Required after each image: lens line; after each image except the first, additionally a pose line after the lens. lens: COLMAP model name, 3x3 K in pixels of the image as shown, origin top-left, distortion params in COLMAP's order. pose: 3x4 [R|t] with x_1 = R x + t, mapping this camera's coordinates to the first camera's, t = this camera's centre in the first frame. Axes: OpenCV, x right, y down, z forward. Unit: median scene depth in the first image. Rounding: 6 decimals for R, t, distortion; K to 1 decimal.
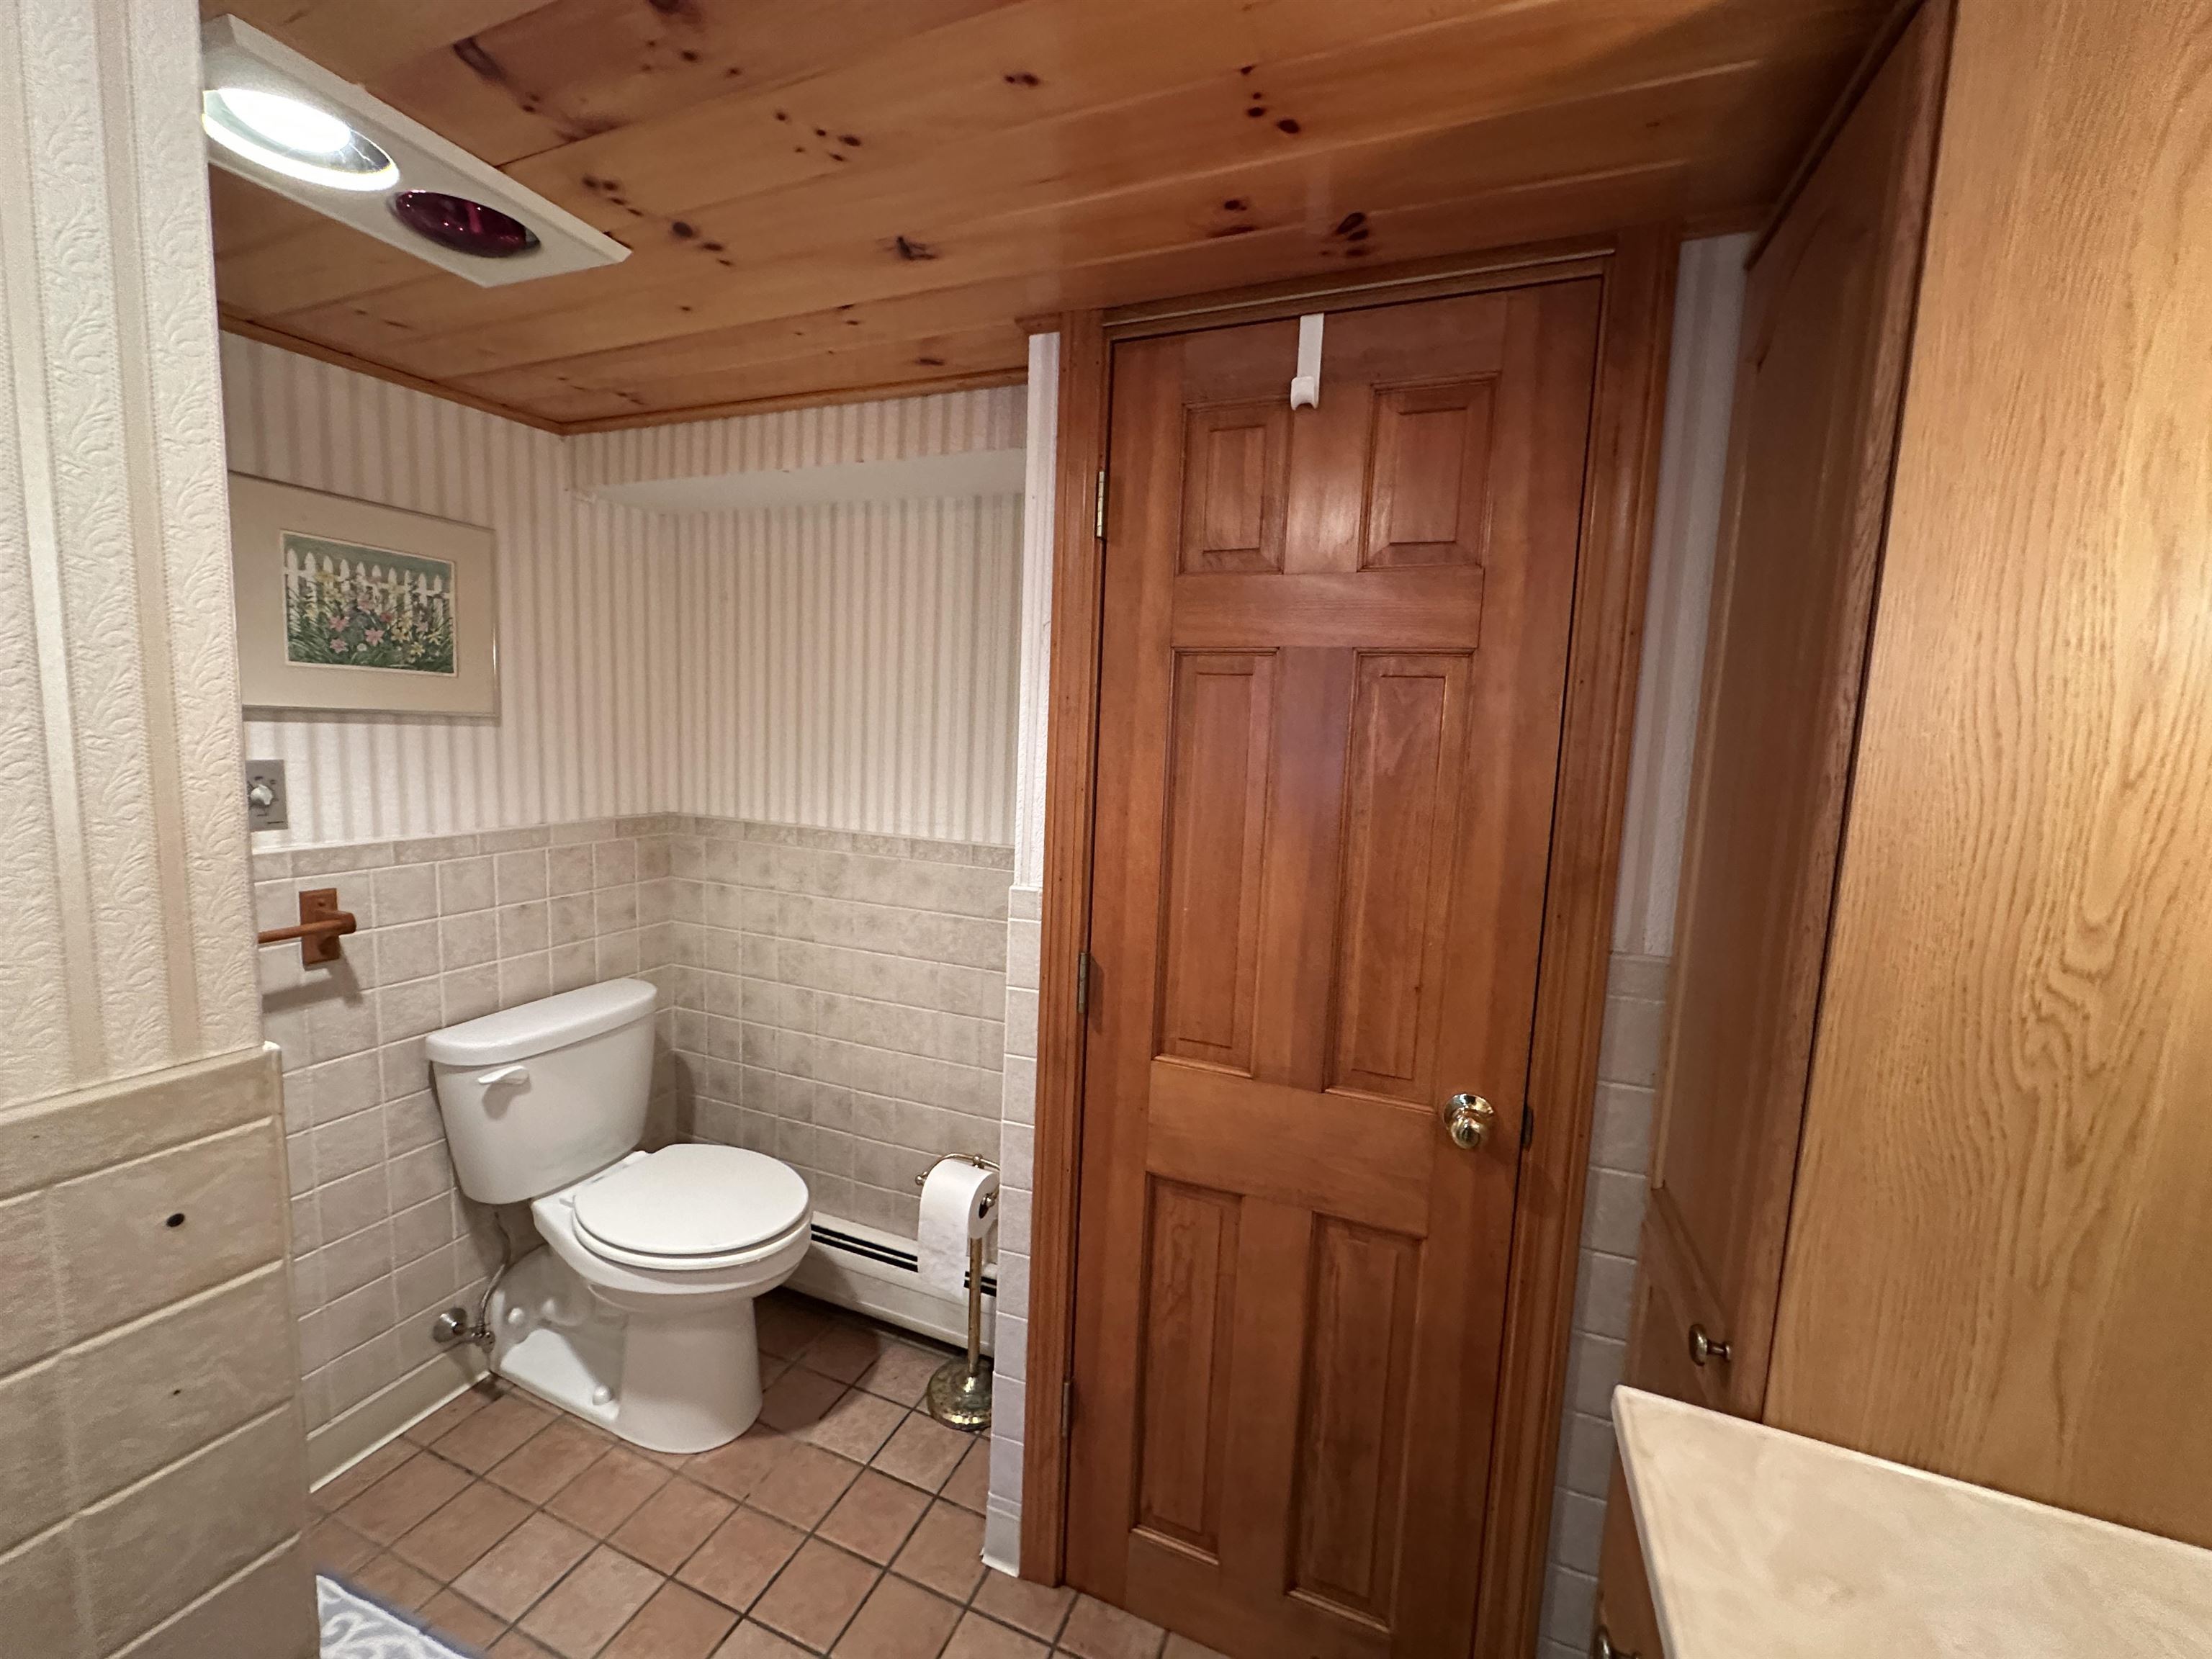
lens RADIAL K [[881.6, 0, 1106.0], [0, 881.6, 830.3], [0, 0, 1]] dist [-0.006364, 0.001438]
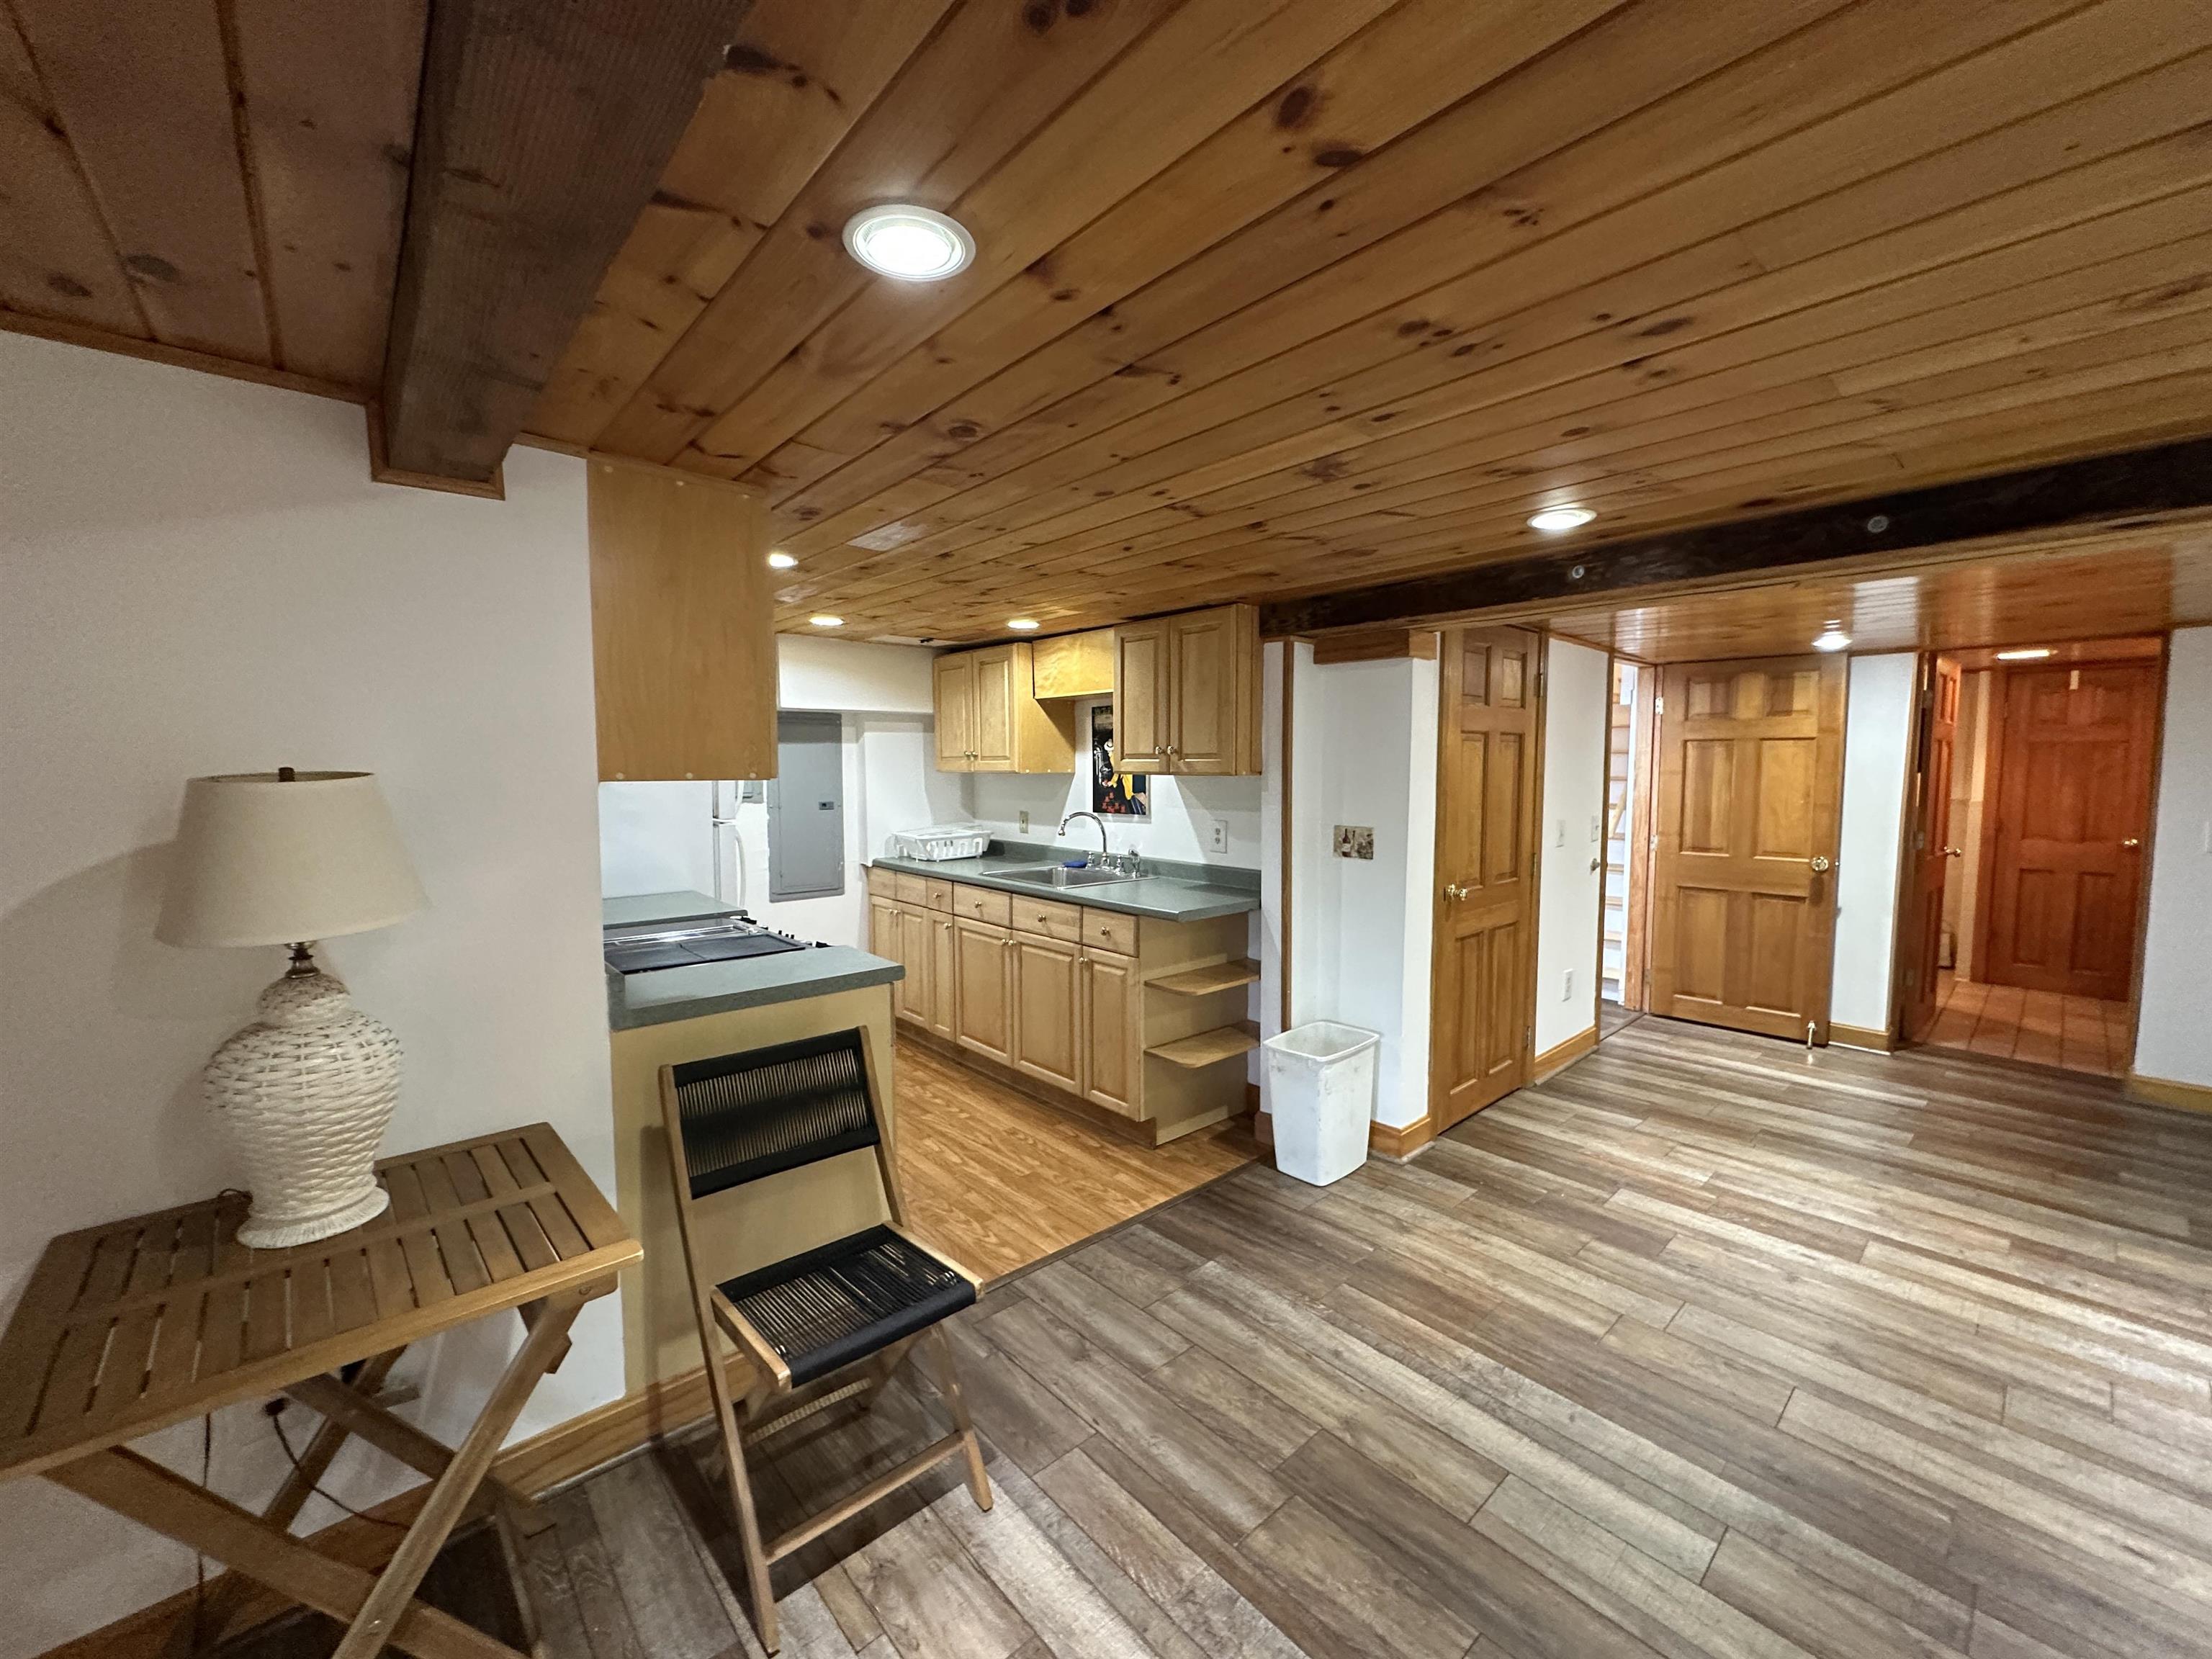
lens RADIAL K [[881.6, 0, 1110.7], [0, 881.6, 838.8], [0, 0, 1]] dist [-0.006364, 0.001438]
pose [[0.897675, -0.006115, -0.440615, -2.168464], [-0.012912, 0.999109, -0.040170, 0.519043], [0.440469, 0.041749, 0.896797, -5.037213]]
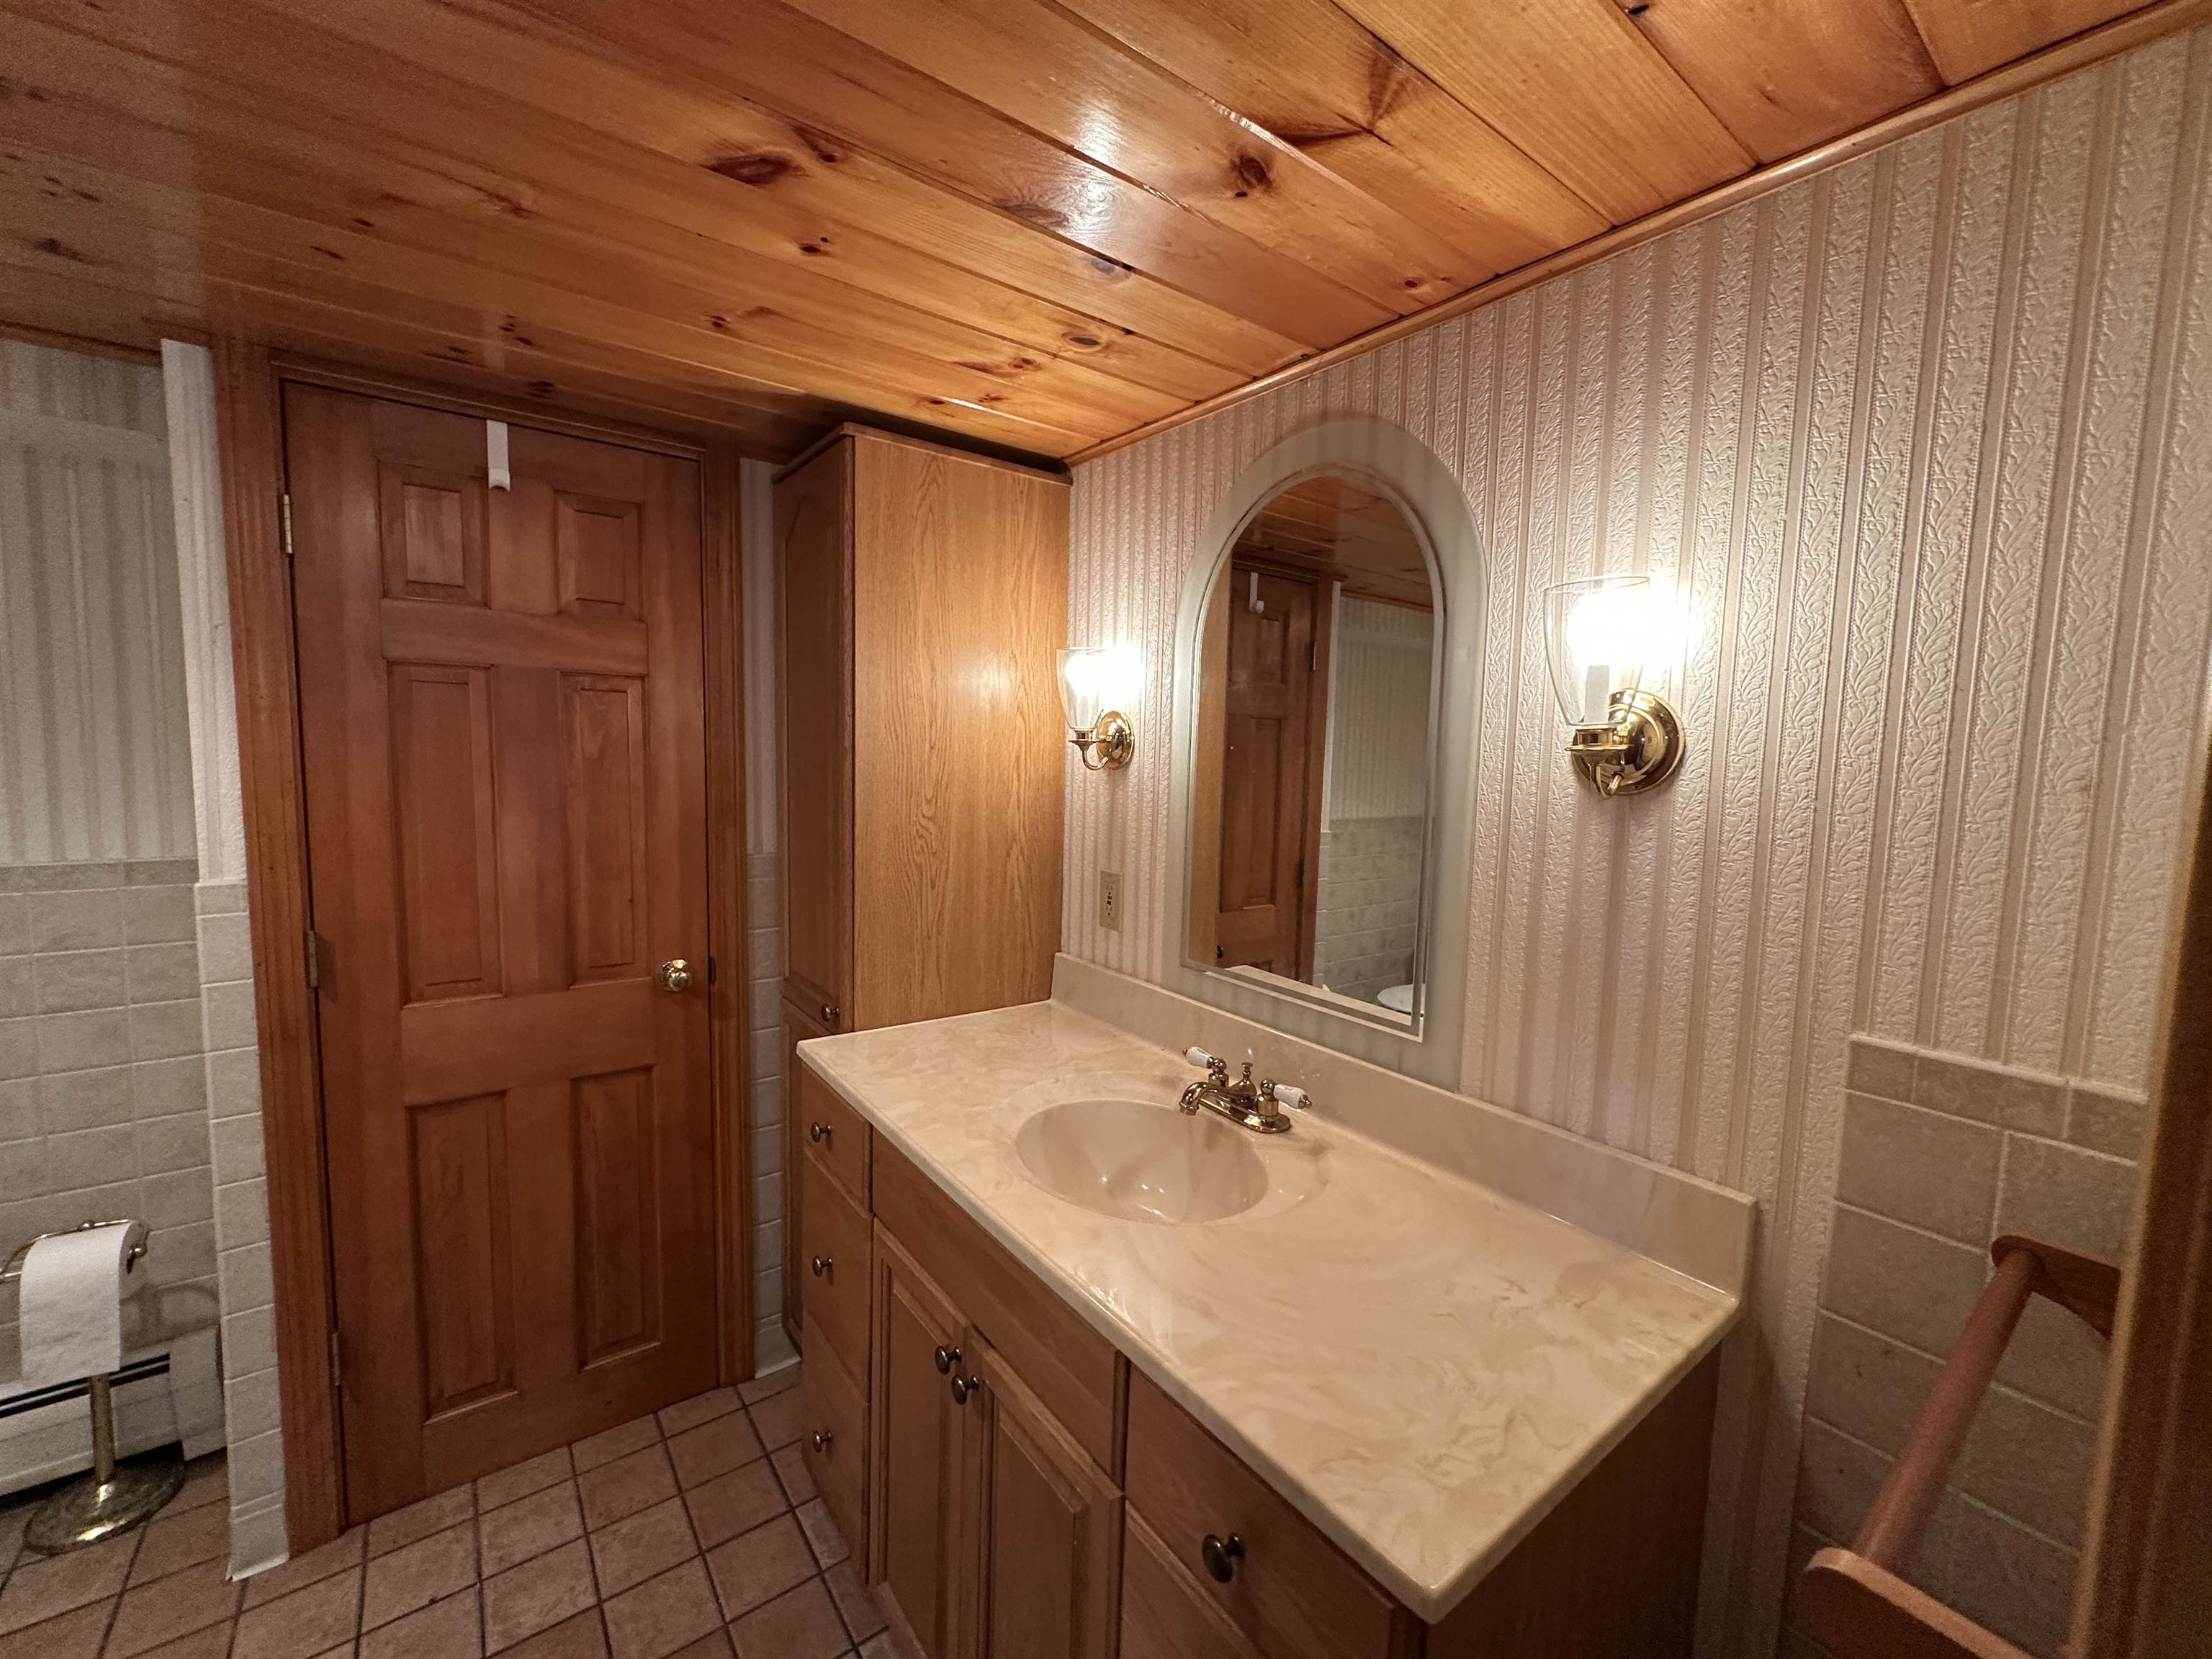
lens RADIAL K [[881.6, 0, 1108.7], [0, 881.6, 824.9], [0, 0, 1]] dist [-0.006364, 0.001438]
pose [[0.513820, -0.099390, 0.852121, -0.473146], [0.093075, 0.993862, 0.059799, 0.038229], [-0.852834, 0.048586, 0.519917, -0.456965]]
